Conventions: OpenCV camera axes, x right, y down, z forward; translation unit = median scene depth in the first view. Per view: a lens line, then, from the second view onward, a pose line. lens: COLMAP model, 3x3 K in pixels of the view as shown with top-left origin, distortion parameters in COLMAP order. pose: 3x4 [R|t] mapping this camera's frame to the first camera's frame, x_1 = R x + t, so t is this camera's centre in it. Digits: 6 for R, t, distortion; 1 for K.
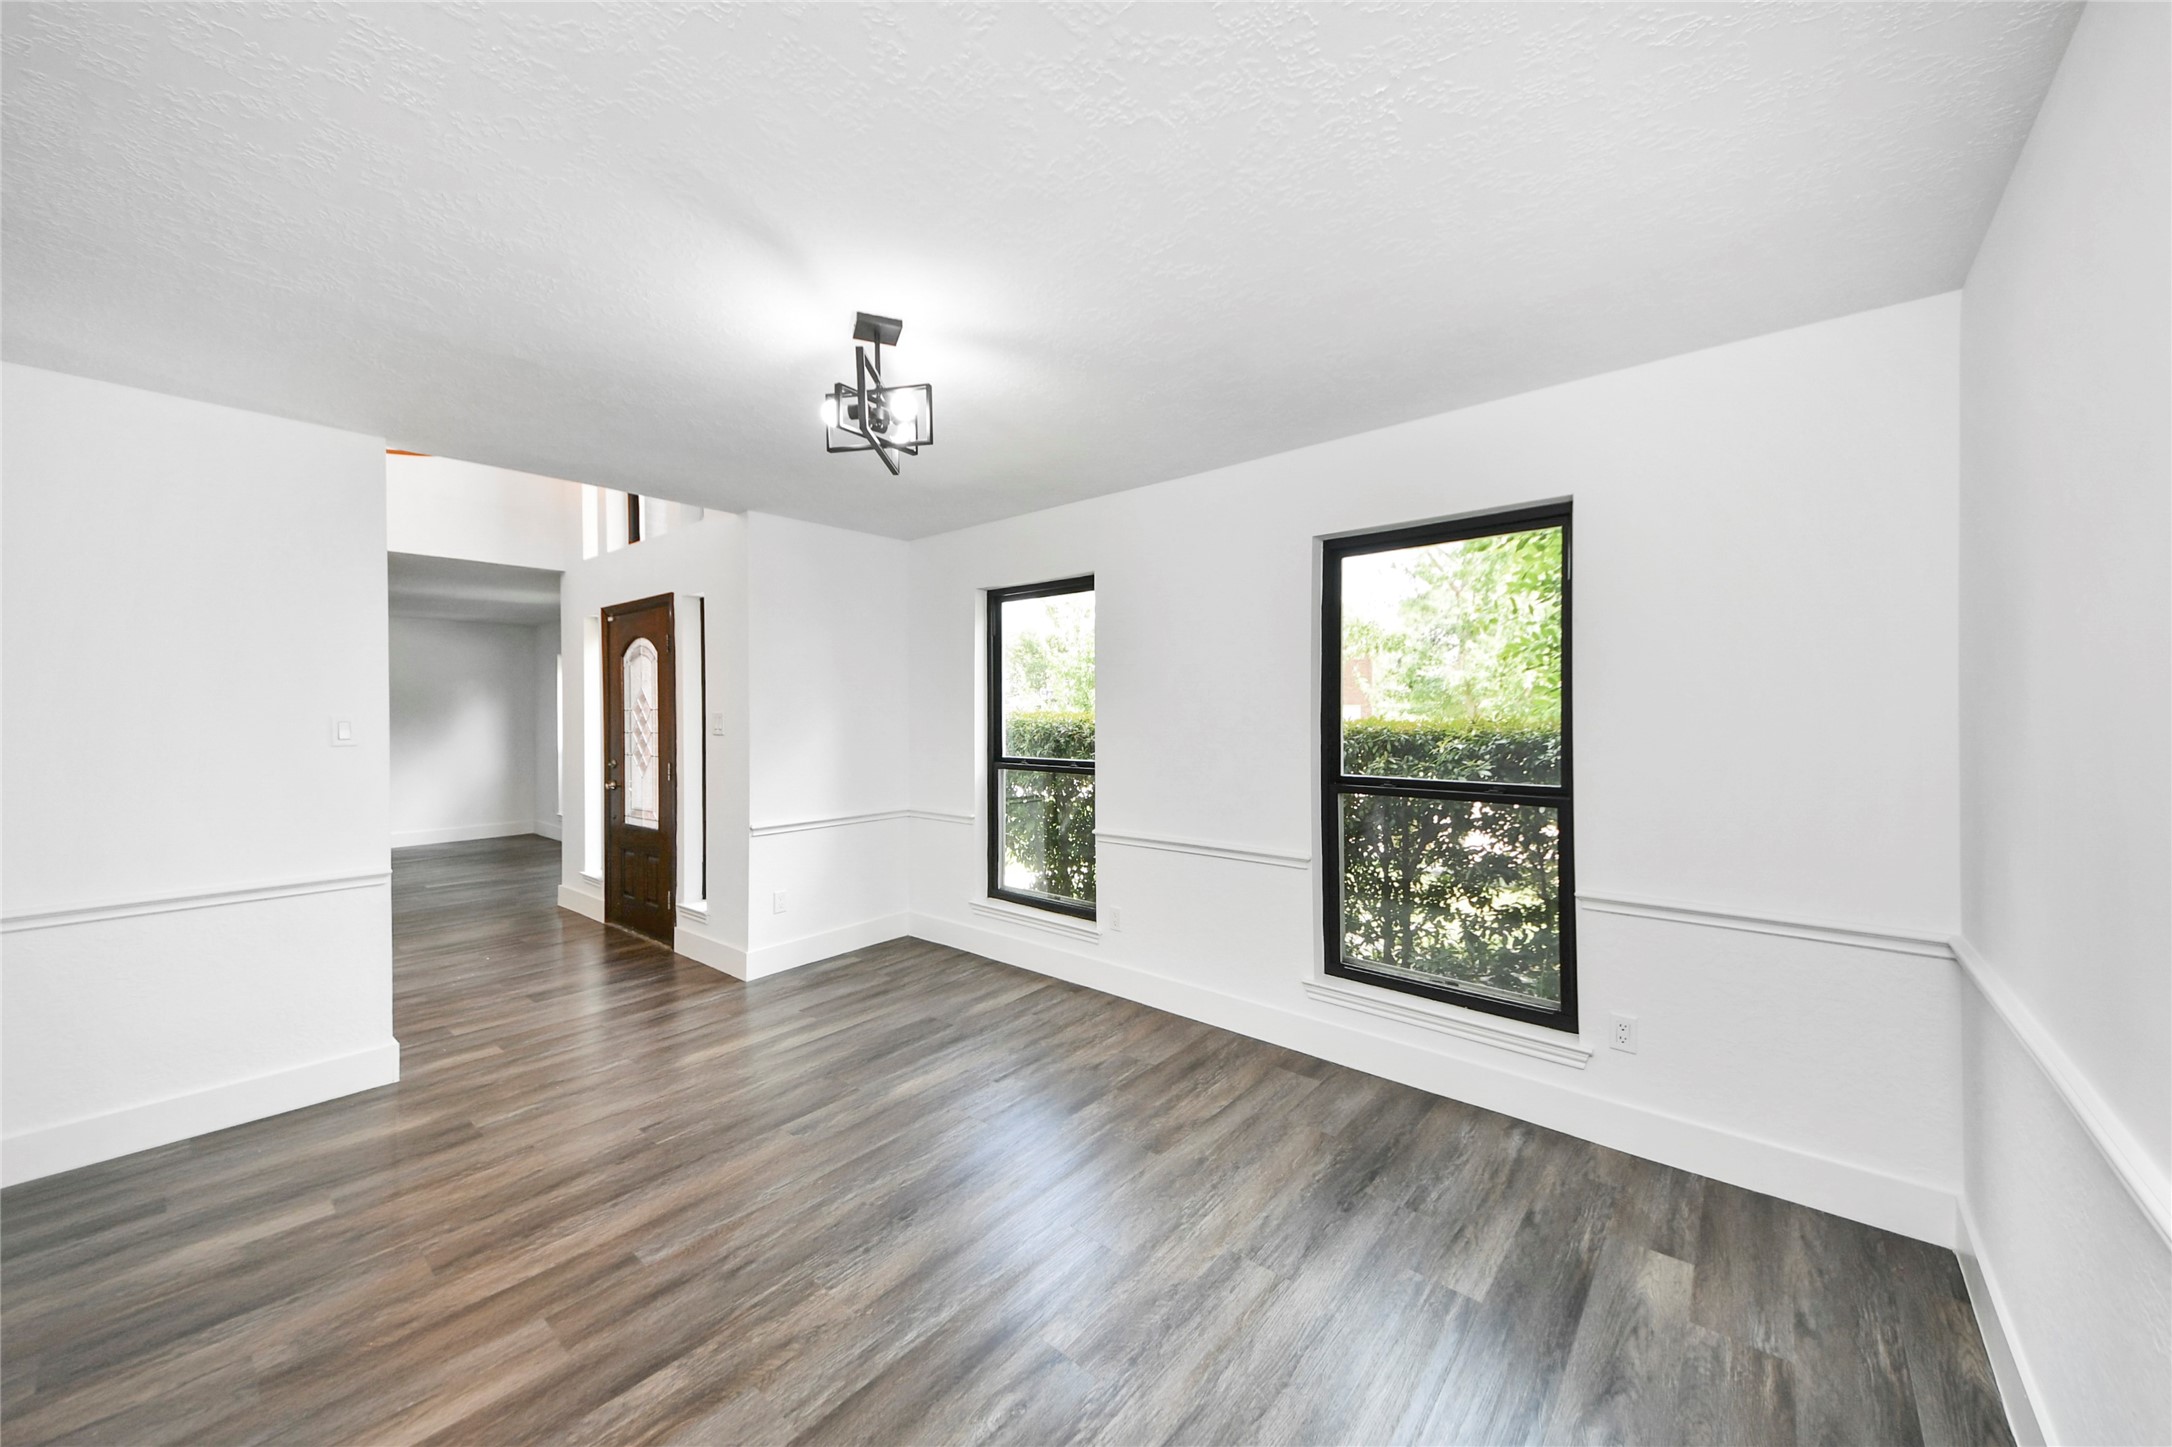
lens RADIAL K [[773.2, 0, 1093.5], [0, 773.2, 719.1], [0, 0, 1]] dist [0.031227, -0.008233]
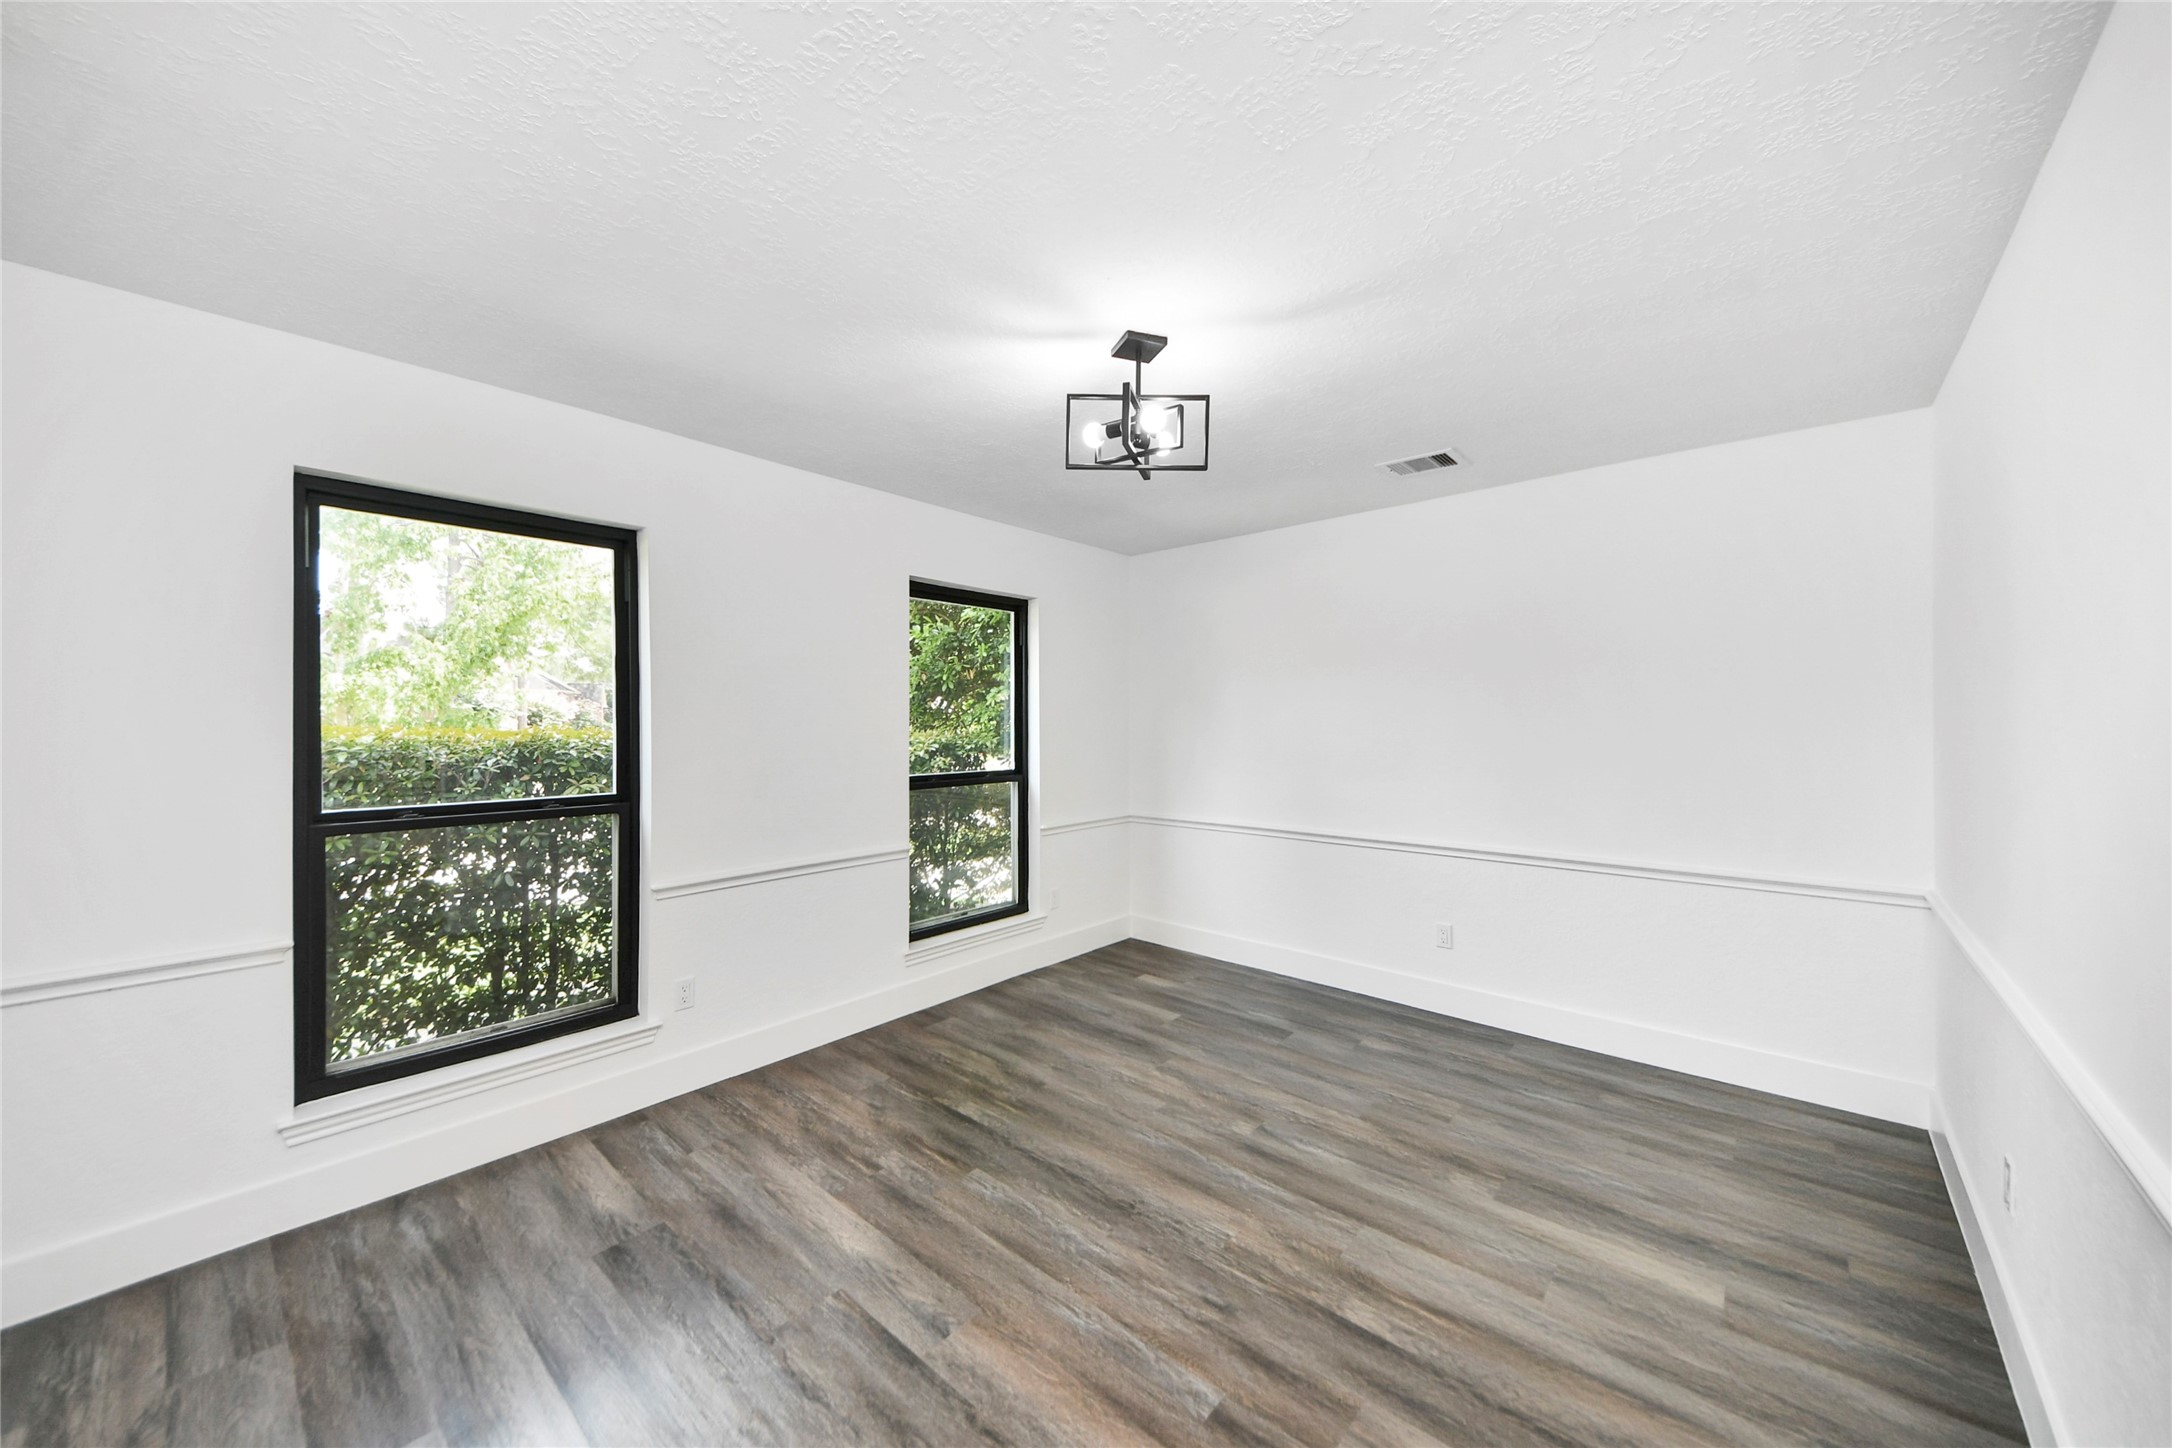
lens RADIAL K [[773.2, 0, 1091.6], [0, 773.2, 706.8], [0, 0, 1]] dist [0.031227, -0.008233]
pose [[0.046306, 0.011266, 0.998864, -1.003857], [0.028492, 0.999515, -0.012594, 0.003758], [-0.998521, 0.029042, 0.045962, 0.786174]]
